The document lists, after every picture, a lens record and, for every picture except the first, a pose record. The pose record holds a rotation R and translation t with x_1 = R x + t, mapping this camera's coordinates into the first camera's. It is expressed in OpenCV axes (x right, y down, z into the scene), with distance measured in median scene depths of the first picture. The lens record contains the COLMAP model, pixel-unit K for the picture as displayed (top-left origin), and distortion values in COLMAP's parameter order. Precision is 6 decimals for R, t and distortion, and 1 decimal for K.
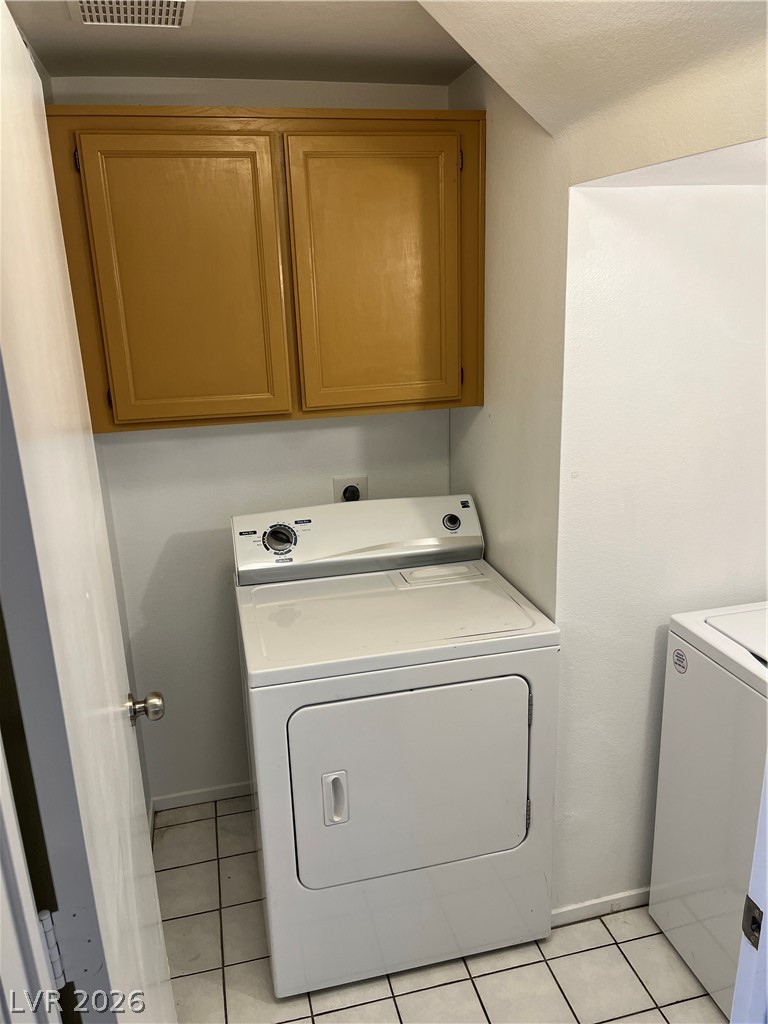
lens RADIAL K [[780.0, 0, 384.0], [0, 780.0, 512.0], [0, 0, 1]] dist [0.059079, -0.079512]
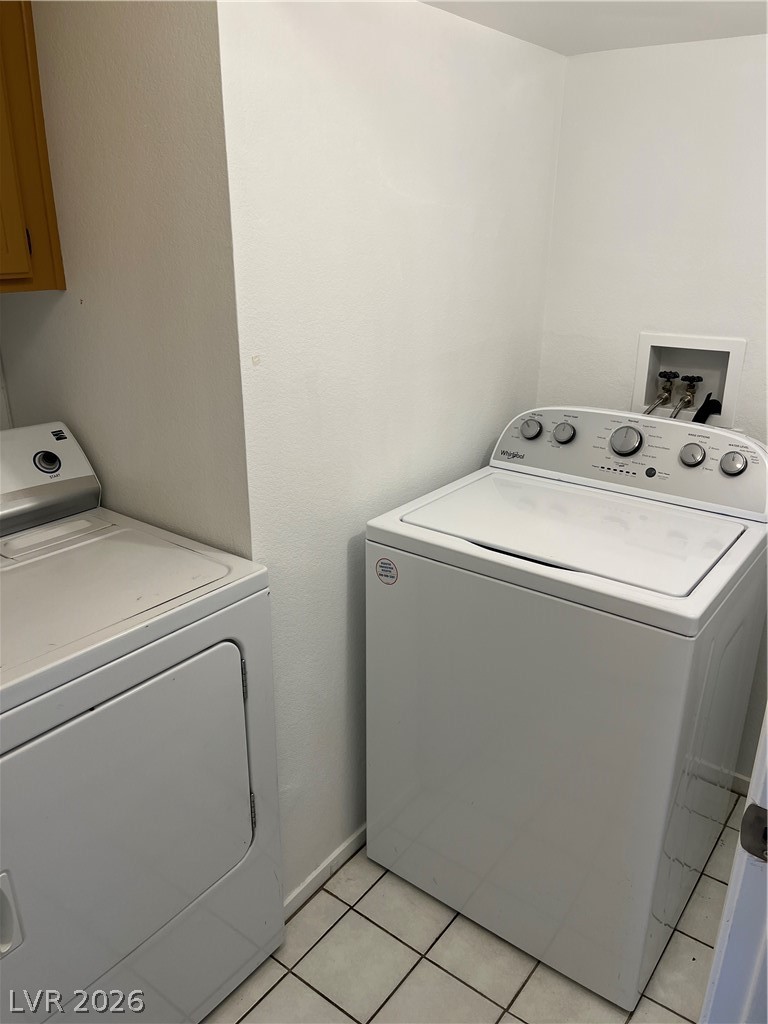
lens RADIAL K [[780.0, 0, 384.0], [0, 780.0, 512.0], [0, 0, 1]] dist [0.059079, -0.079512]
pose [[0.784556, -0.187863, 0.590914, -0.109304], [0.151726, 0.982191, 0.110811, 0.026757], [-0.601208, 0.002720, 0.799088, 0.282693]]
